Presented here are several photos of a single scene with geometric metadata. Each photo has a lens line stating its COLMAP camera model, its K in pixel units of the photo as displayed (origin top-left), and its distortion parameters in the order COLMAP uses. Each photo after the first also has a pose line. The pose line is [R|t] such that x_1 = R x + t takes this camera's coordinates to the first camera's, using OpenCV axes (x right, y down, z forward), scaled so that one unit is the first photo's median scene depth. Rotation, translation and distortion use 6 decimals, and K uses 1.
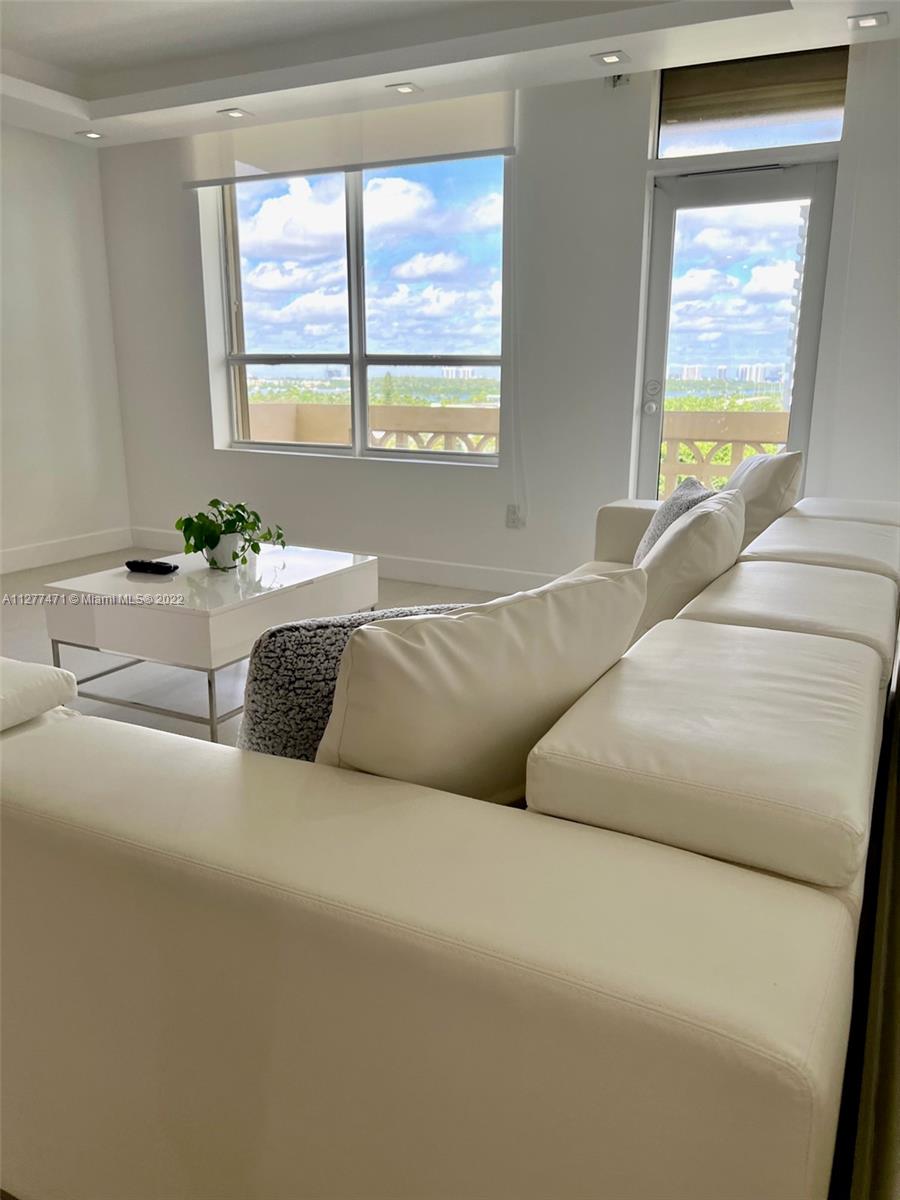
lens RADIAL K [[886.2, 0, 481.2], [0, 886.2, 603.4], [0, 0, 1]] dist [0.005017, -0.003686]
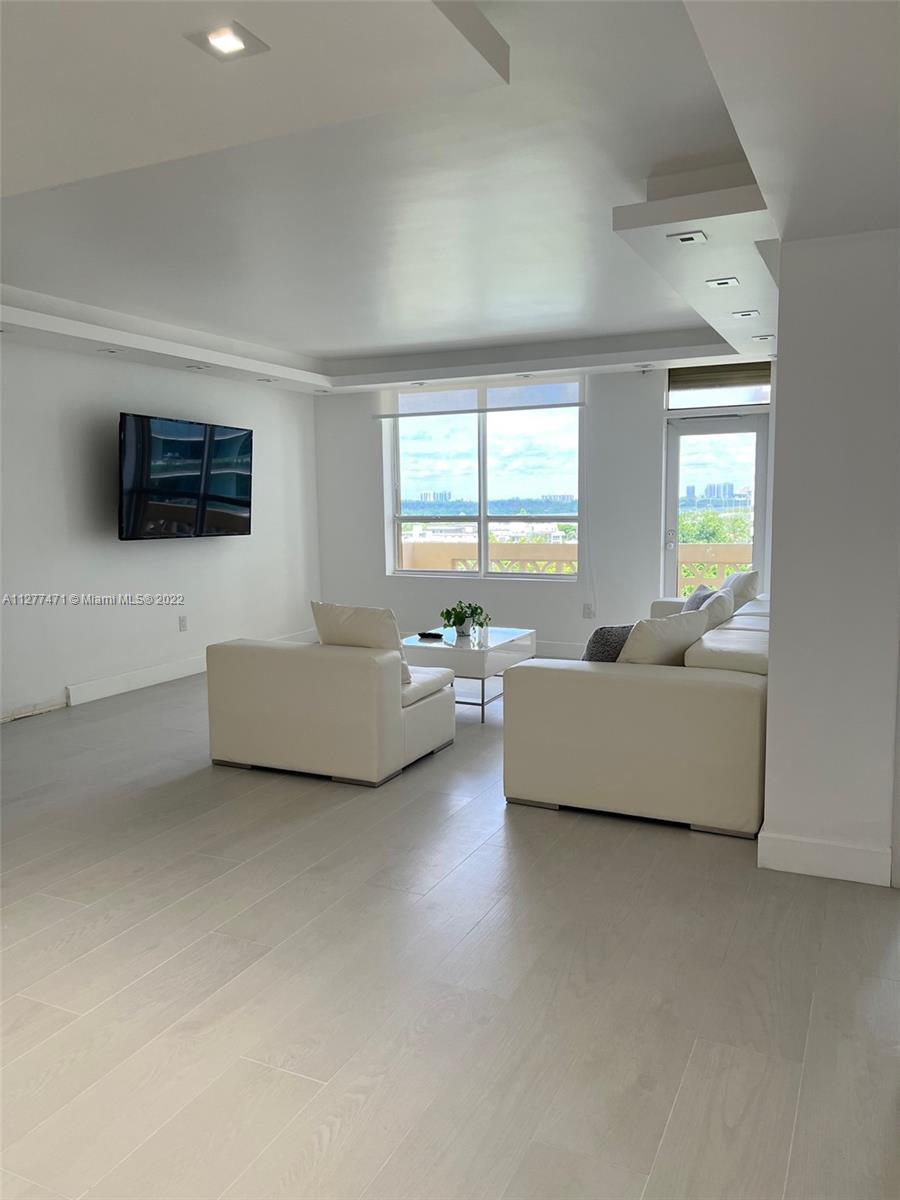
lens RADIAL K [[898.3, 0, 450.0], [0, 898.3, 600.0], [0, 0, 1]] dist [0.093467, -0.001694]
pose [[0.999733, -0.023063, -0.001173, -0.247314], [0.022697, 0.990676, -0.134338, 0.114821], [0.004260, 0.134276, 0.990935, -0.759990]]
